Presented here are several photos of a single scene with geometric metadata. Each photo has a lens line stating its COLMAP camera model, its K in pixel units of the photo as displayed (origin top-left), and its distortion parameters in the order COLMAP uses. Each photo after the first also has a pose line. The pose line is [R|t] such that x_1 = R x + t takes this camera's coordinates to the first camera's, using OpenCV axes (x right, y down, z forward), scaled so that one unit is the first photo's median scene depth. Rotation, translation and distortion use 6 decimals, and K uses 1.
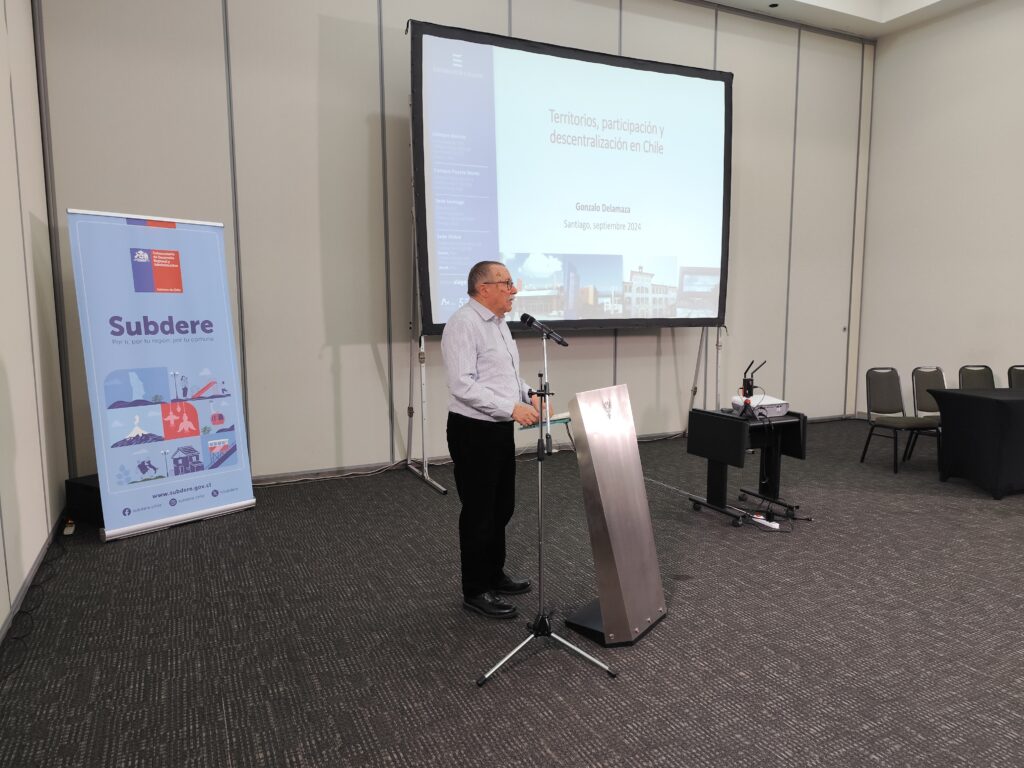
lens RADIAL K [[691.2, 0, 511.4], [0, 691.2, 393.2], [0, 0, 1]] dist [0.023395, -0.026814]
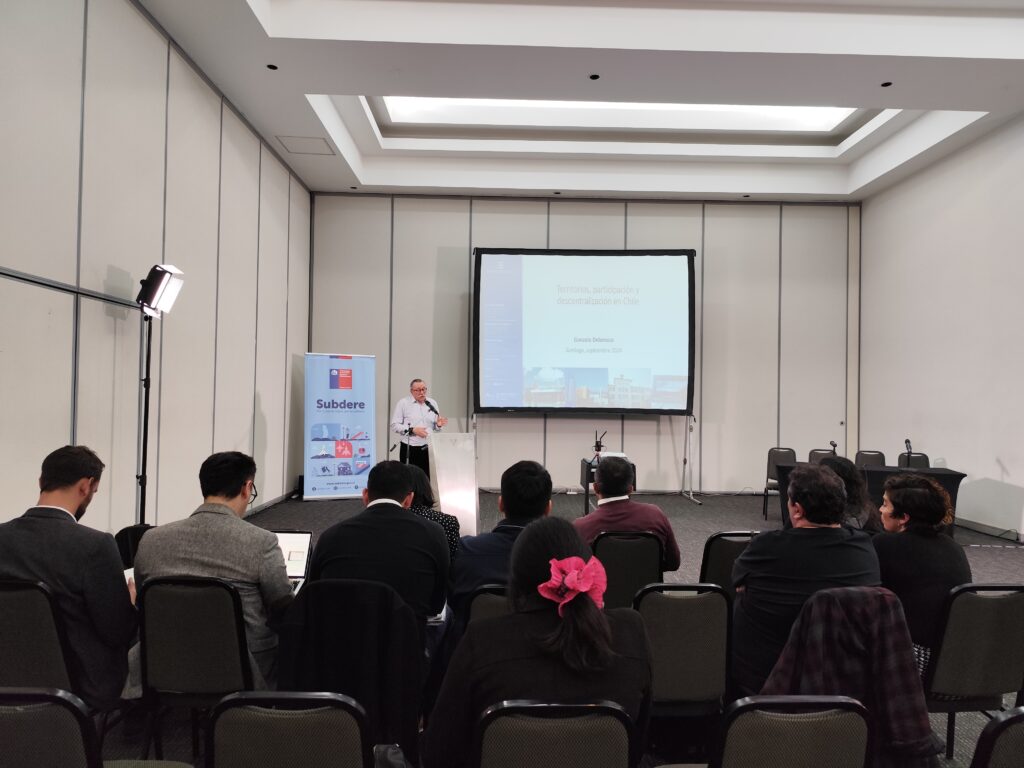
lens RADIAL K [[691.2, 0, 516.2], [0, 691.2, 378.9], [0, 0, 1]] dist [0.023395, -0.026814]
pose [[0.907095, 0.008441, -0.420841, 0.670152], [-0.071516, 0.988353, -0.134325, 0.055512], [0.414805, 0.151942, 0.897134, -0.529612]]
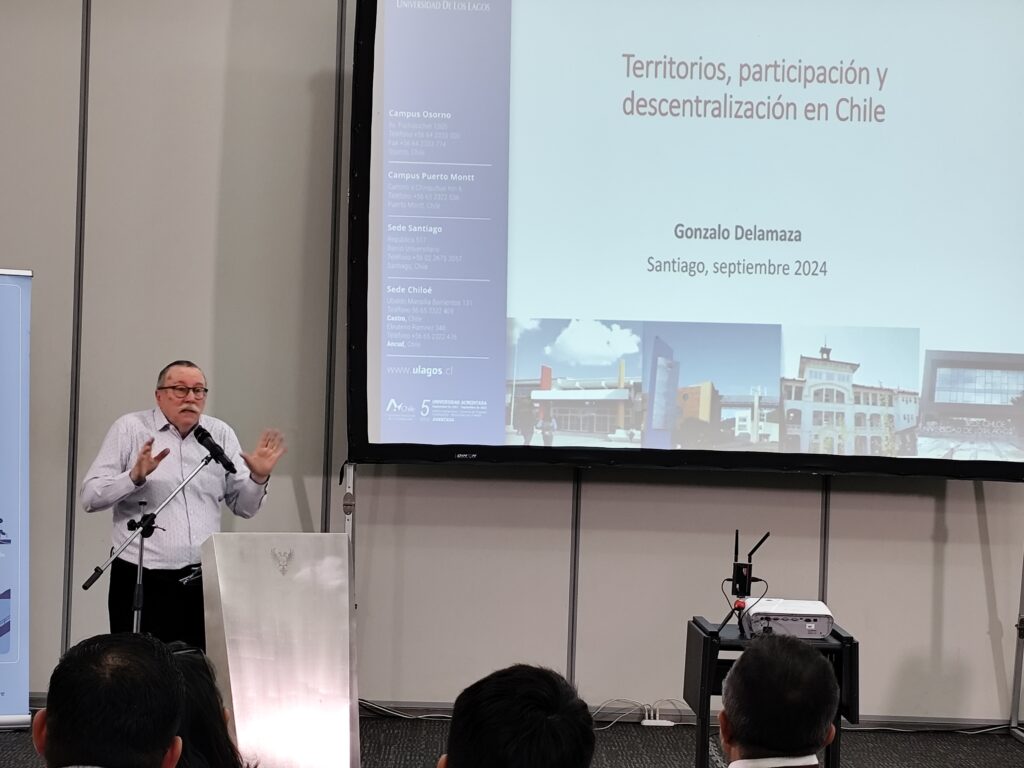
lens RADIAL K [[2316.3, 0, 511.6], [0, 2316.3, 383.5], [0, 0, 1]] dist [0.050388, 0.000000]
pose [[0.911088, 0.034648, -0.410752, 0.699979], [-0.088164, 0.989782, -0.112065, 0.045953], [0.402672, 0.138315, 0.904834, -0.594113]]
